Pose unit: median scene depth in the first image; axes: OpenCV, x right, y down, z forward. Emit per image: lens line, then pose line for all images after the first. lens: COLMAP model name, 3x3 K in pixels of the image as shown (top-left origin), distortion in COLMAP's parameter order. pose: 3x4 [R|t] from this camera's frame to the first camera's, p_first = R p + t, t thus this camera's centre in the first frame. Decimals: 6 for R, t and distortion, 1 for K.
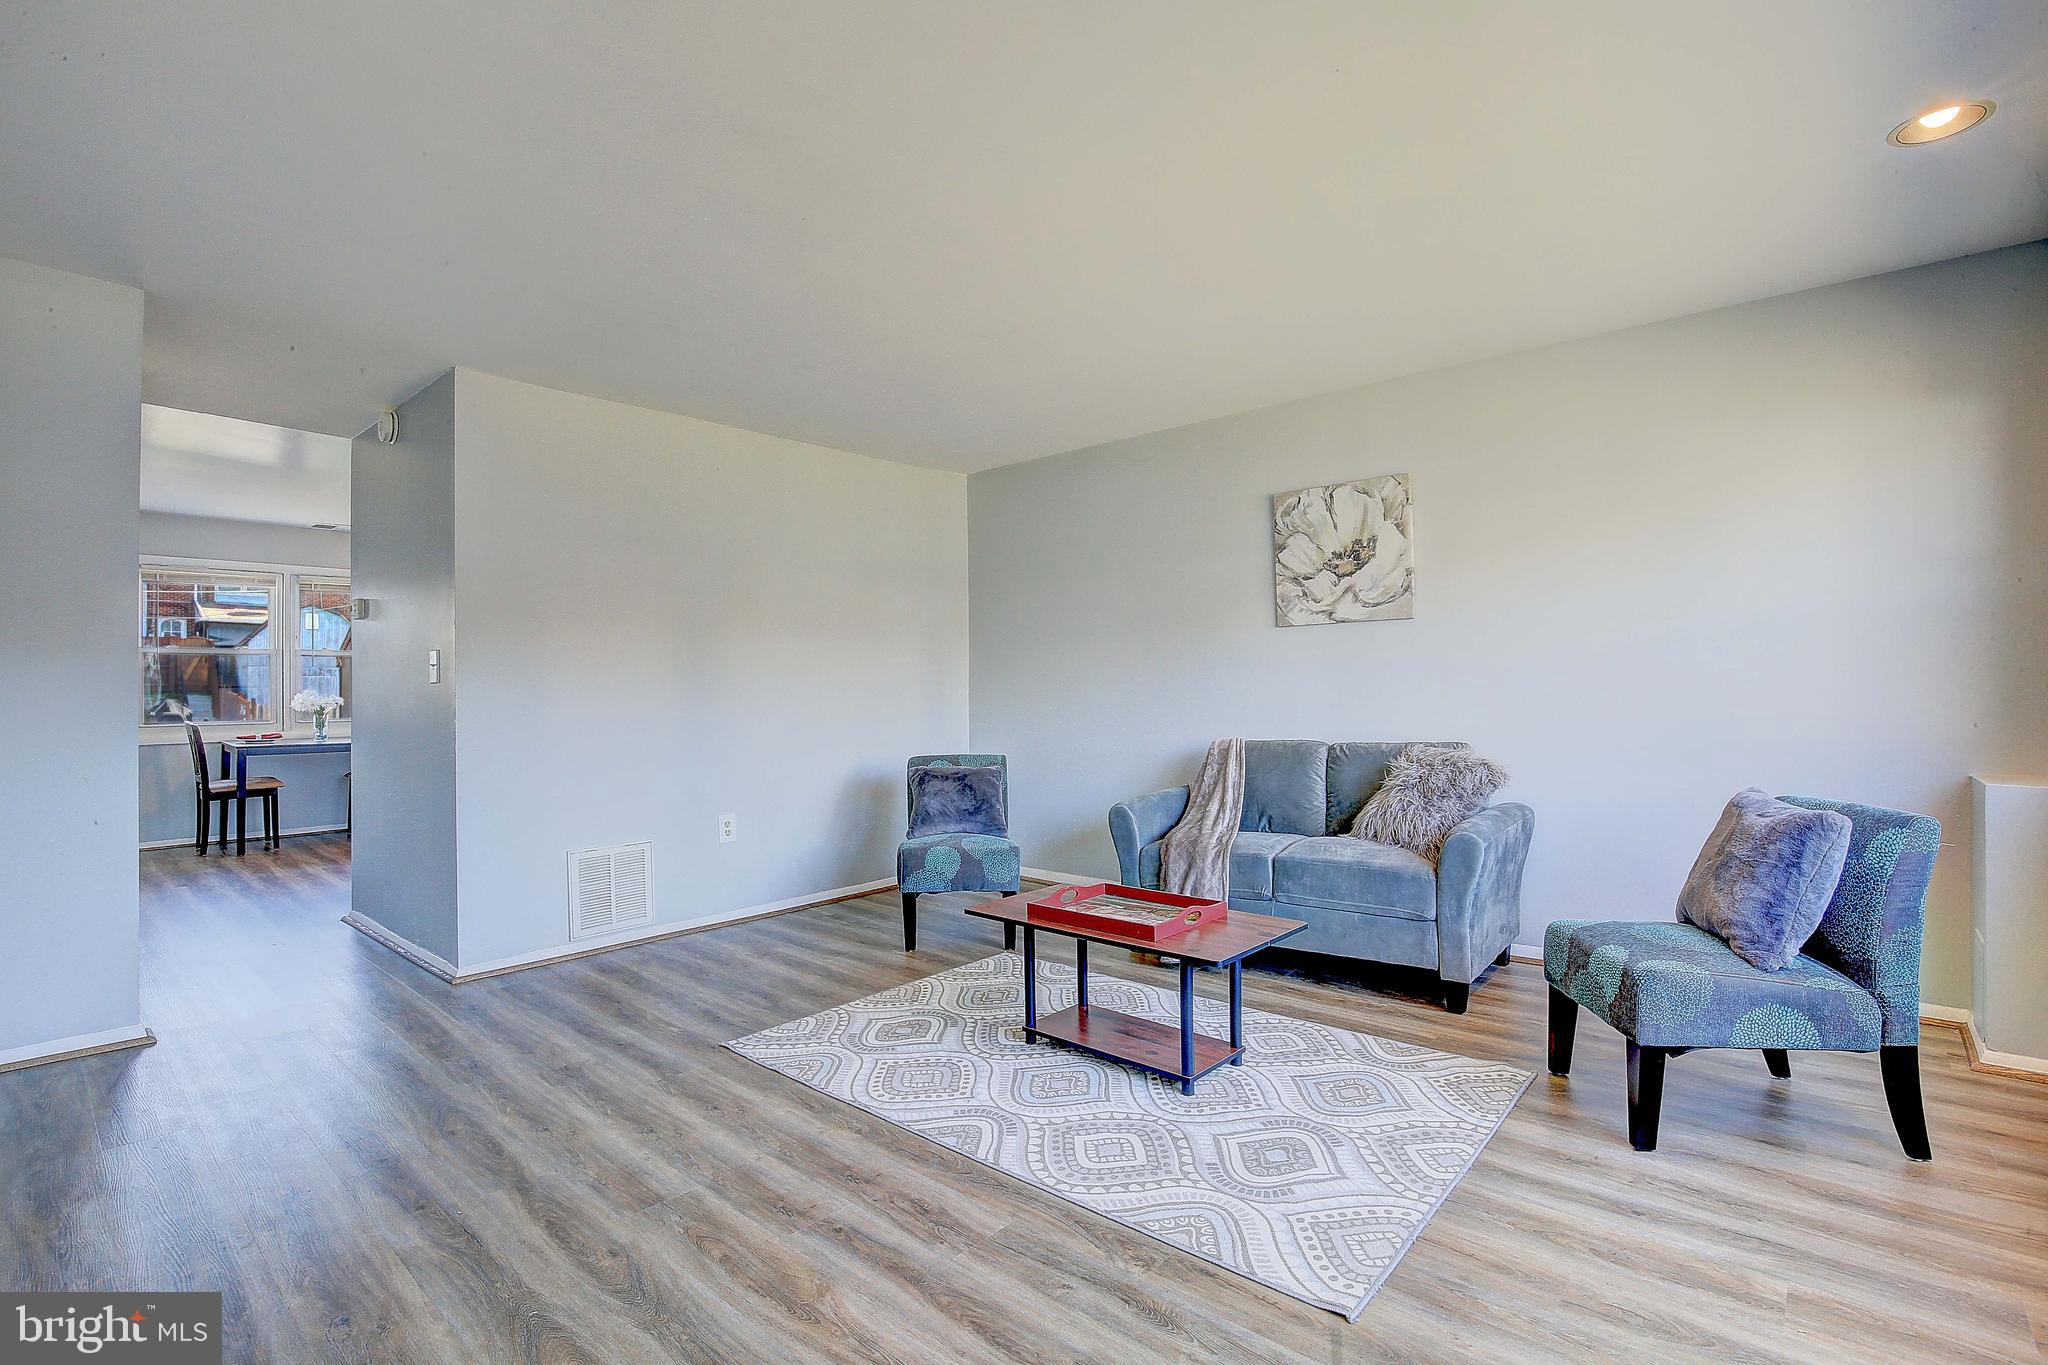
lens RADIAL K [[951.9, 0, 1003.5], [0, 951.9, 674.4], [0, 0, 1]] dist [-0.032344, 0.007857]
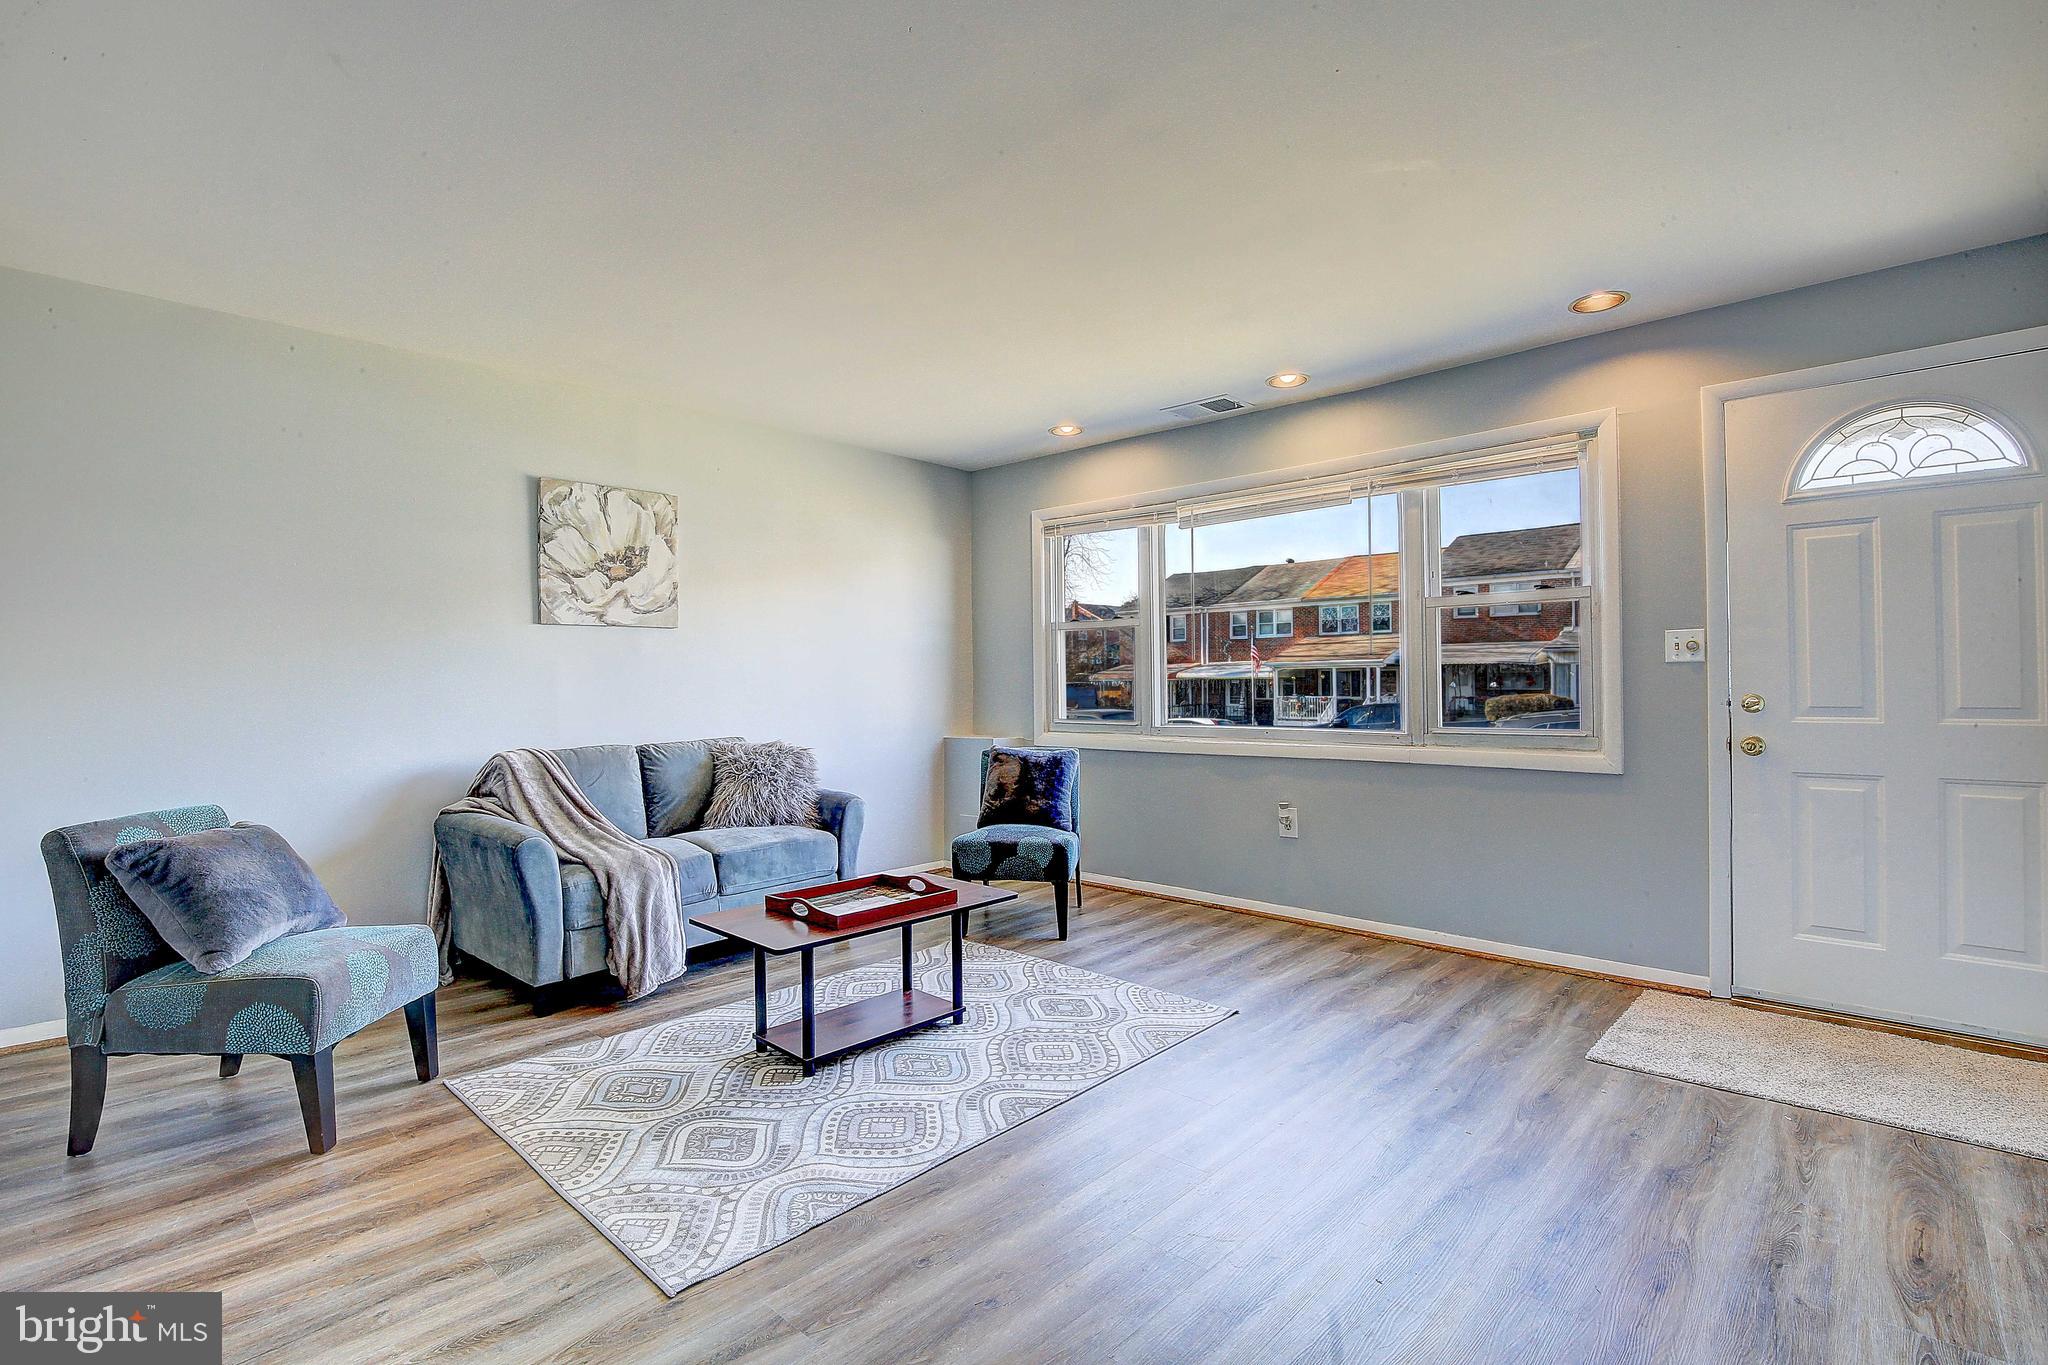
lens RADIAL K [[951.9, 0, 1016.8], [0, 951.9, 676.1], [0, 0, 1]] dist [-0.032344, 0.007857]
pose [[0.015404, 0.021440, 0.999651, -0.644510], [-0.008918, 0.999733, -0.021304, 0.015748], [-0.999842, -0.008586, 0.015591, 0.571760]]
